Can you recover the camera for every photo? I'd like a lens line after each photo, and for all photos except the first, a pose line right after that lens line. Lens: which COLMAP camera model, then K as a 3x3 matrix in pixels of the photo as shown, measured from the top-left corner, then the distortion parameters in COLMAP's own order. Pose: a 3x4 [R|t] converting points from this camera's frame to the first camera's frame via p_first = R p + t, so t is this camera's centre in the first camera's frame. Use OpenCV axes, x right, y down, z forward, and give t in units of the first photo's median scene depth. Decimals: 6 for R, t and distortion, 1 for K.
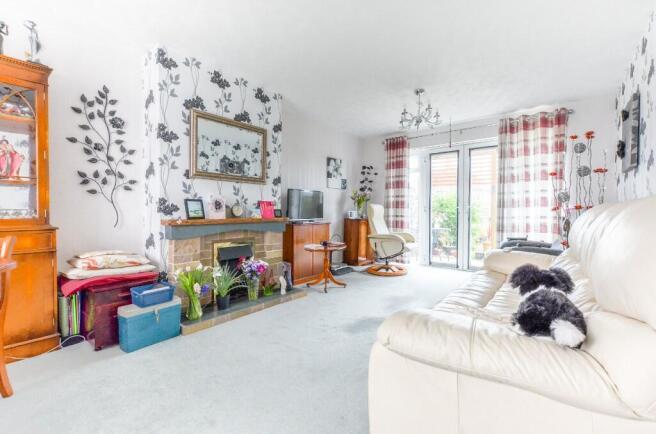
lens RADIAL K [[281.7, 0, 324.2], [0, 281.7, 213.4], [0, 0, 1]] dist [-0.004183, -0.000091]
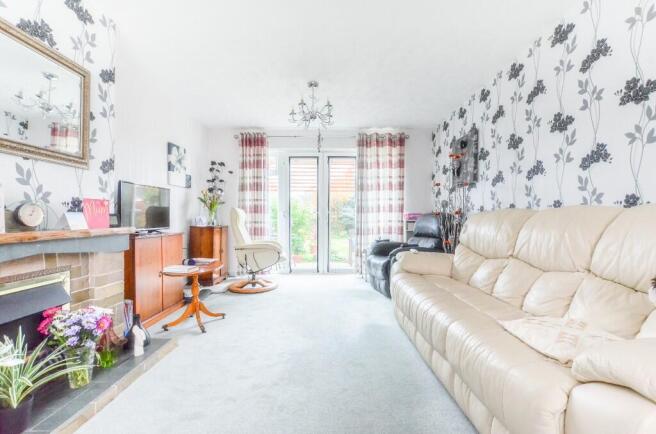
lens RADIAL K [[281.7, 0, 328.9], [0, 281.7, 220.2], [0, 0, 1]] dist [-0.004183, -0.000091]
pose [[0.761237, -0.010654, 0.648386, -0.195240], [0.009423, 0.999941, 0.005368, 0.000341], [-0.648405, 0.002023, 0.761293, 0.248242]]
